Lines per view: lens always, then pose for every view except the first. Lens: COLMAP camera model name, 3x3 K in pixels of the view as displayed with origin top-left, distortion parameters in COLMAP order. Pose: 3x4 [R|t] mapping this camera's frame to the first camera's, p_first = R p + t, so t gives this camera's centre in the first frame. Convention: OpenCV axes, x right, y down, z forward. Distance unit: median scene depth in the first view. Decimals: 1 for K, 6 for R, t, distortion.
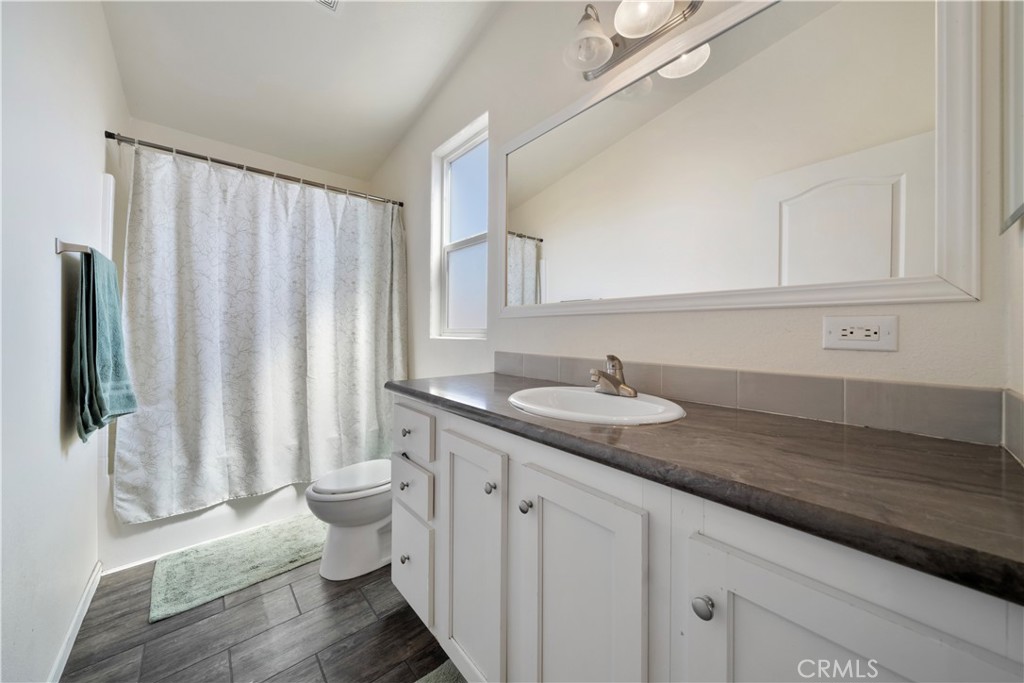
lens RADIAL K [[353.0, 0, 507.4], [0, 353.0, 331.2], [0, 0, 1]] dist [-0.002376, -0.000151]
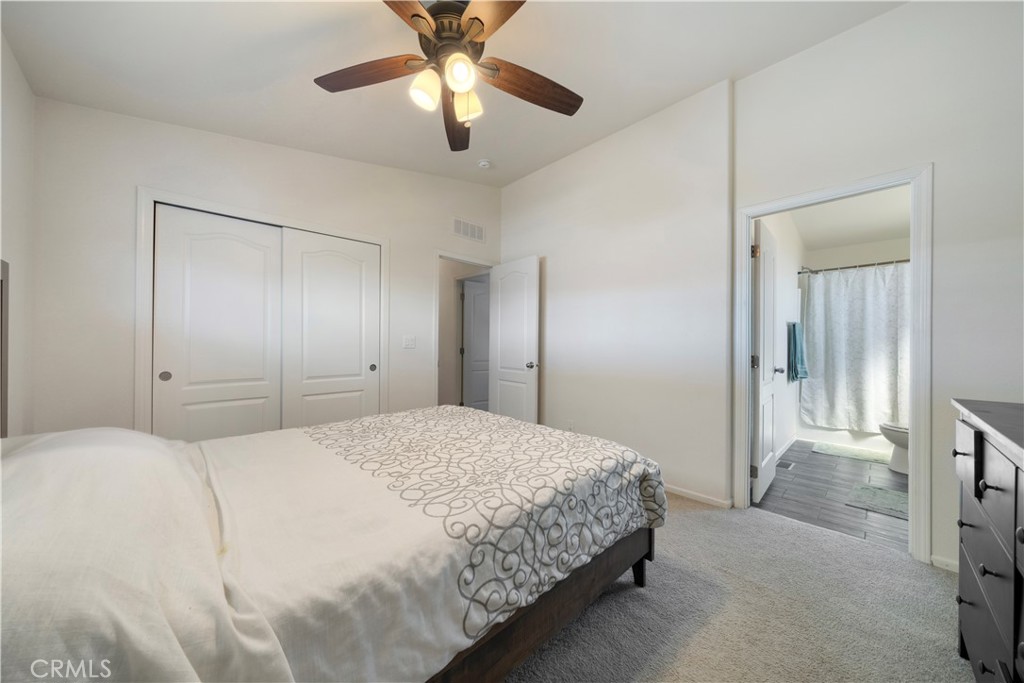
lens RADIAL K [[353.0, 0, 506.8], [0, 353.0, 341.1], [0, 0, 1]] dist [-0.002376, -0.000151]
pose [[0.036185, -0.008052, -0.999313, 1.290249], [-0.006419, 0.999945, -0.008289, -0.014639], [0.999324, 0.006715, 0.036131, -1.162071]]
